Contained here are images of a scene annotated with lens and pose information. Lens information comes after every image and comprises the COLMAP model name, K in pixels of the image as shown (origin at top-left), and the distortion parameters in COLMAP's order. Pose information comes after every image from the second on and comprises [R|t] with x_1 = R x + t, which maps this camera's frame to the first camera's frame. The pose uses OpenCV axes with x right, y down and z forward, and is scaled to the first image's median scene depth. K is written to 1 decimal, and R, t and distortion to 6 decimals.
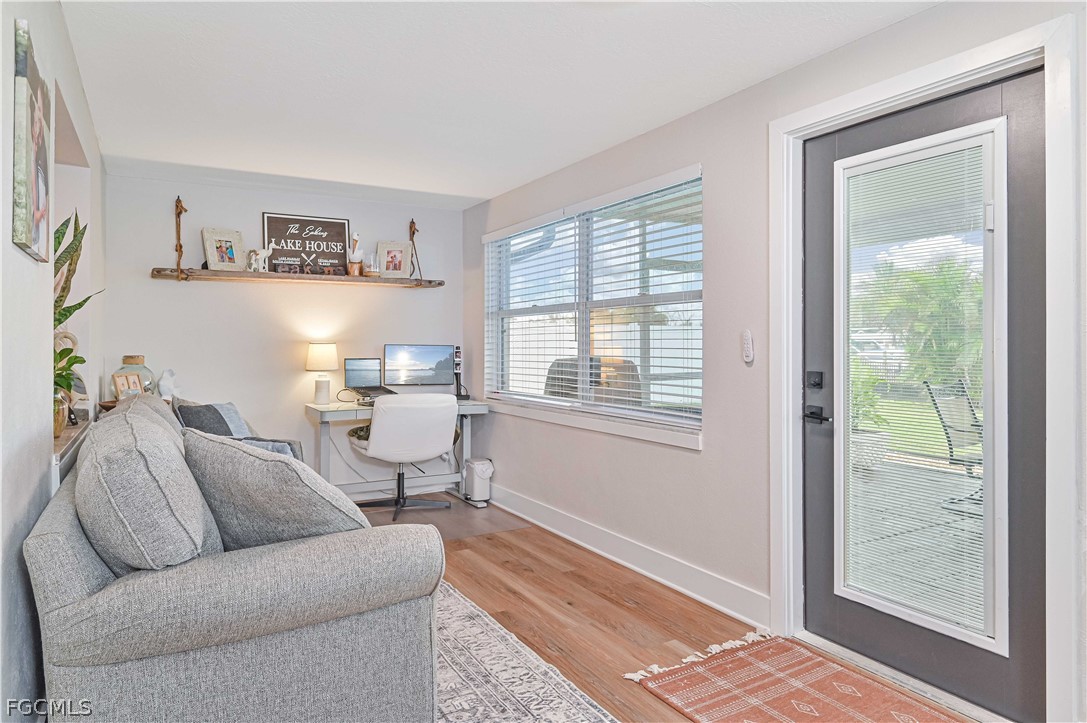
lens RADIAL K [[669.4, 0, 547.9], [0, 669.4, 348.6], [0, 0, 1]] dist [-0.009872, -0.000164]
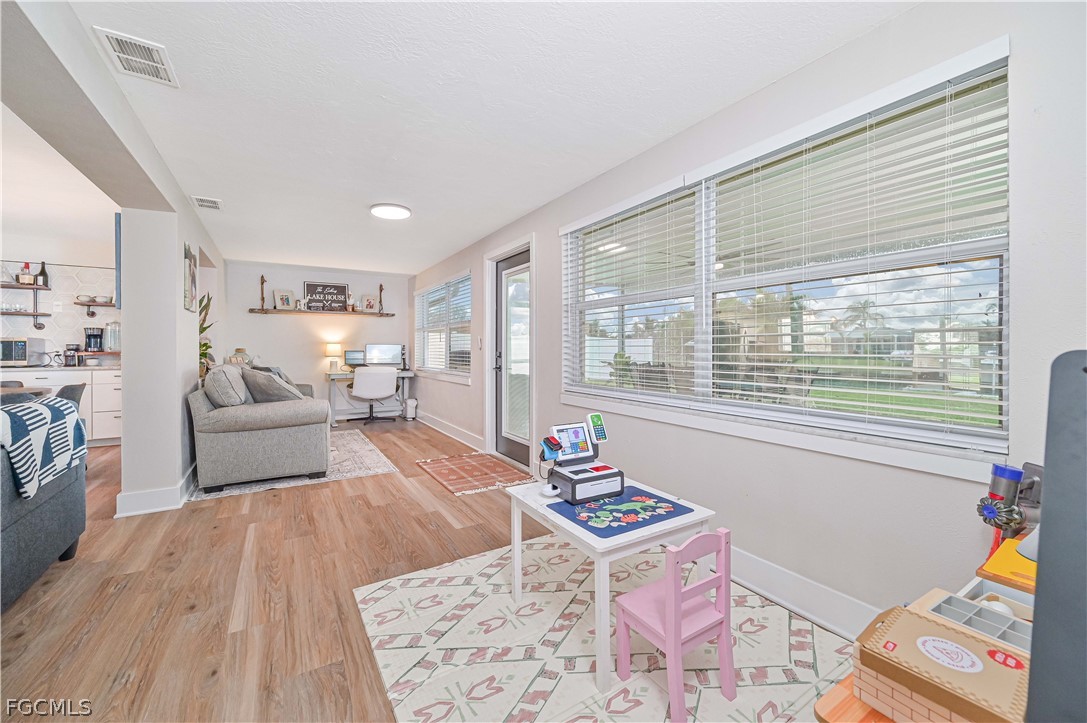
lens RADIAL K [[432.8, 0, 546.0], [0, 432.8, 352.9], [0, 0, 1]] dist [-0.000821, 0.000445]
pose [[0.999766, -0.001496, 0.021595, 0.312885], [0.001419, 0.999993, 0.003547, 0.018631], [-0.021600, -0.003515, 0.999761, -0.393269]]
